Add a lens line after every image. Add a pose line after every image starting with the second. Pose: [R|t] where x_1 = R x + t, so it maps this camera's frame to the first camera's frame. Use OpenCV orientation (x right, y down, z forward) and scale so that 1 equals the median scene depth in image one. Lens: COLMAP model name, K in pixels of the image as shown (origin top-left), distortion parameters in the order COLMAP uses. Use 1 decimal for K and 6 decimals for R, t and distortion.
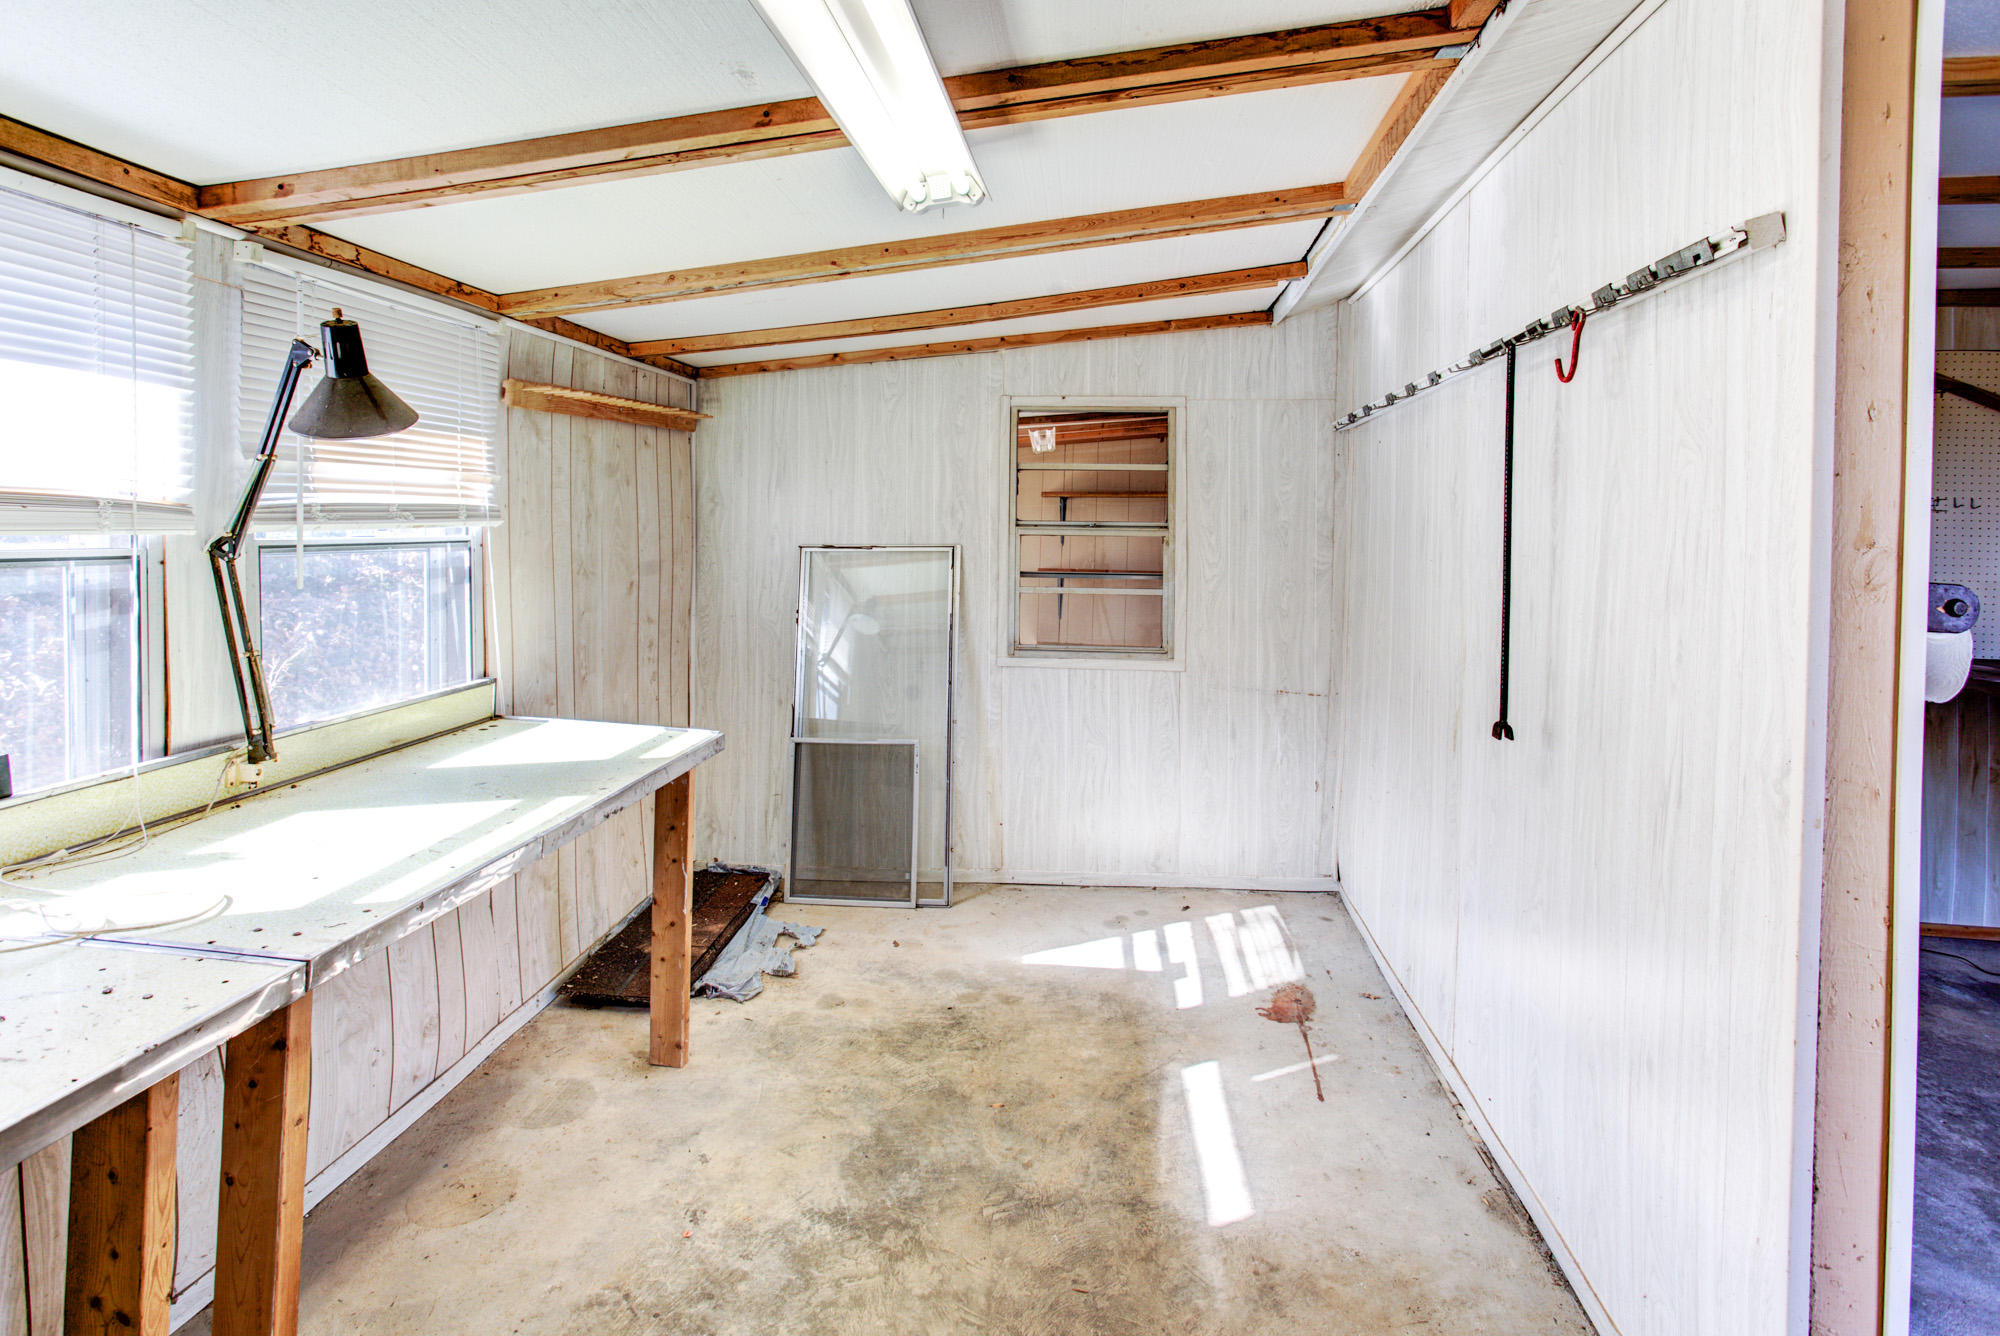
lens RADIAL K [[991.0, 0, 1000.9], [0, 991.0, 606.5], [0, 0, 1]] dist [-0.059163, 0.038198]
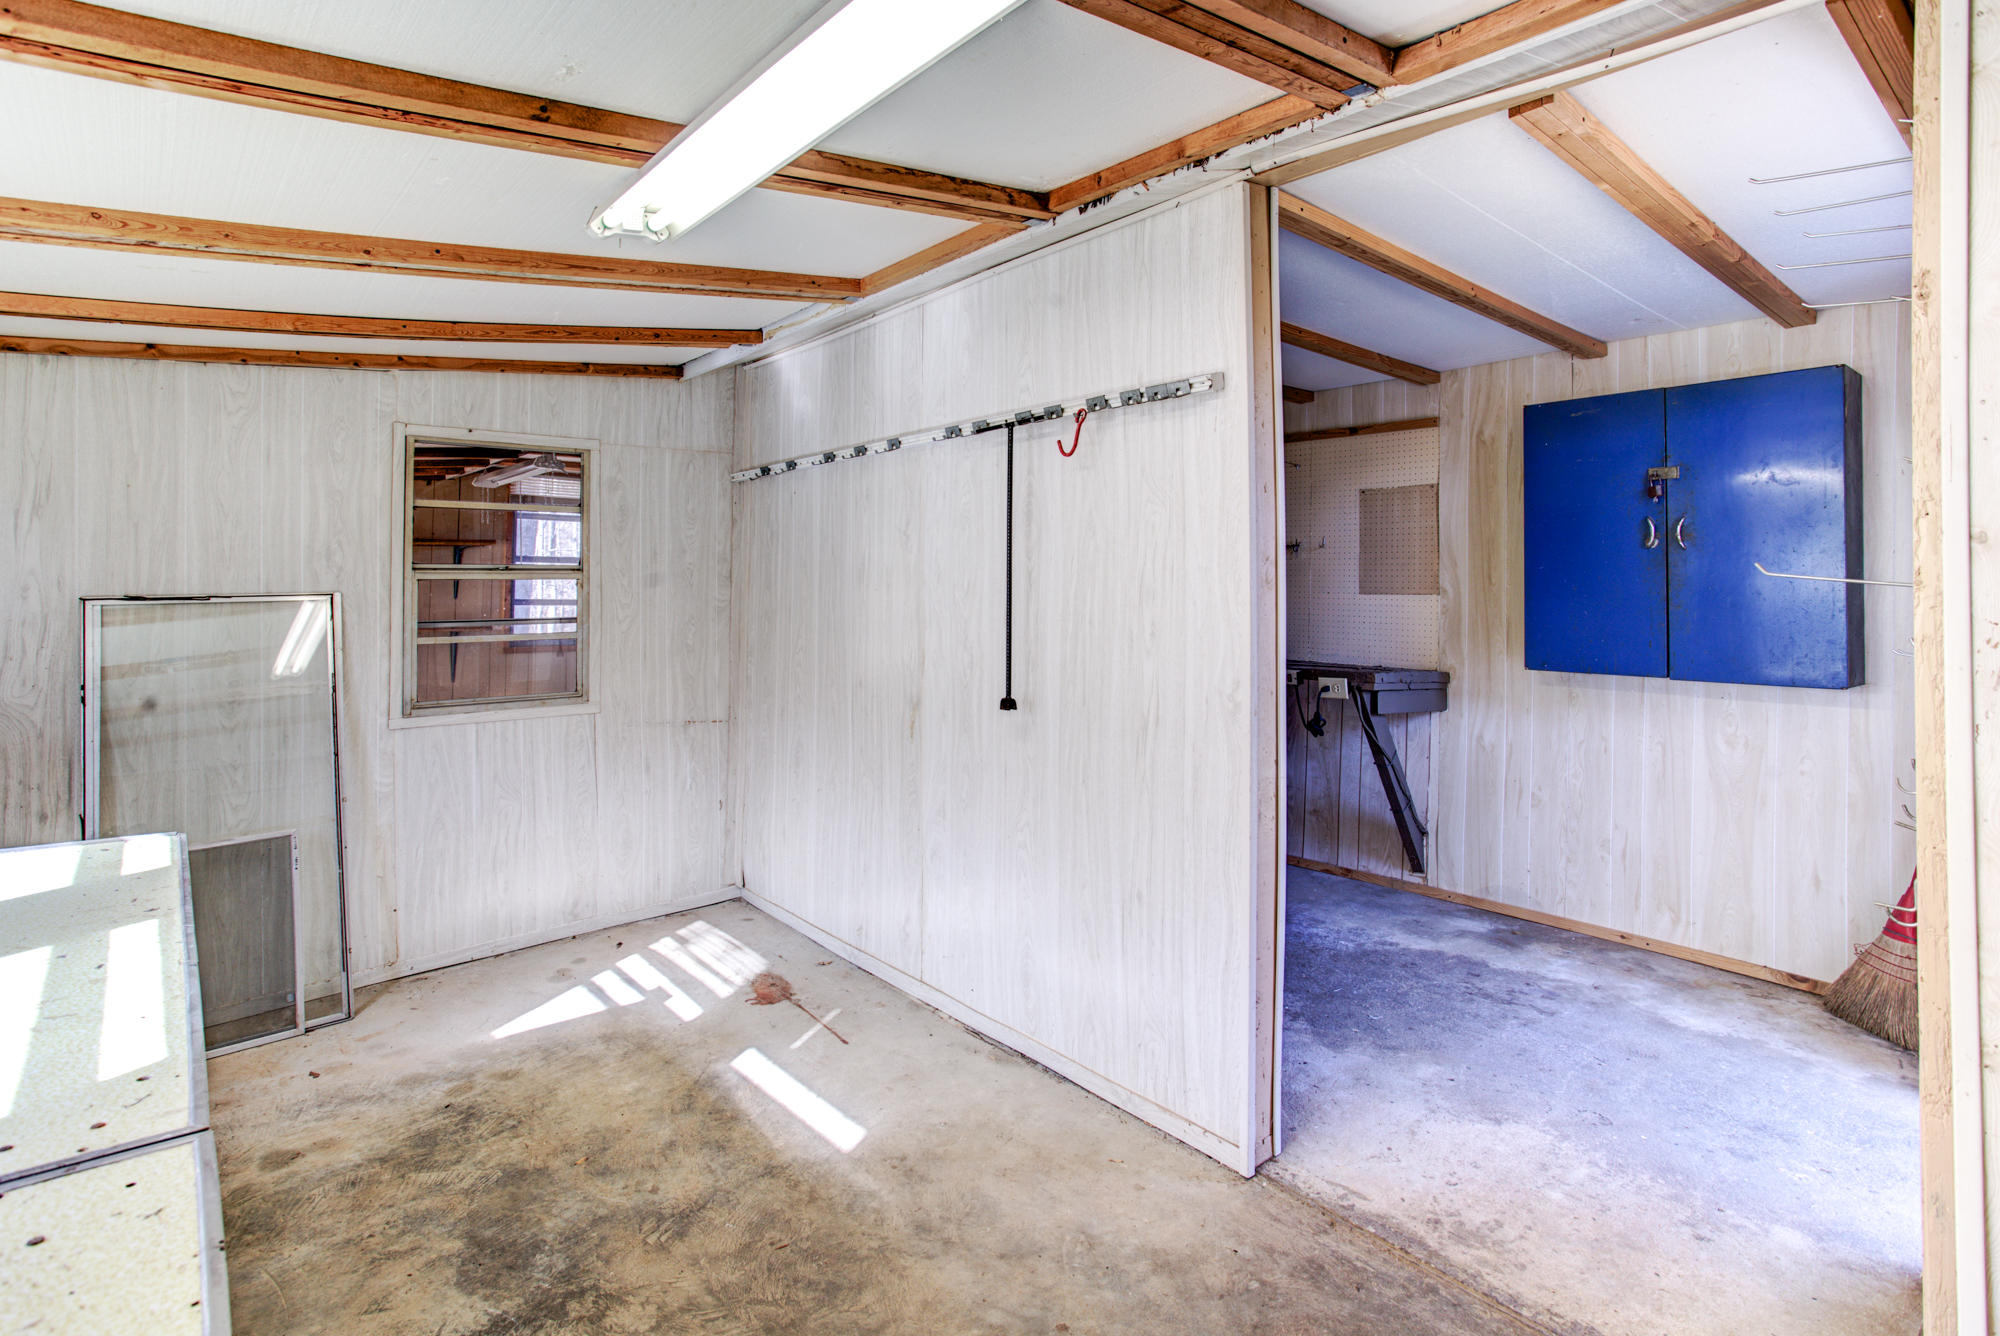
lens RADIAL K [[987.5, 0, 972.0], [0, 987.5, 662.6], [0, 0, 1]] dist [-0.058964, 0.043129]
pose [[0.698665, -0.070154, 0.712001, -0.301177], [0.070038, 0.997107, 0.029519, 0.013903], [-0.712012, 0.029244, 0.701558, 0.029636]]
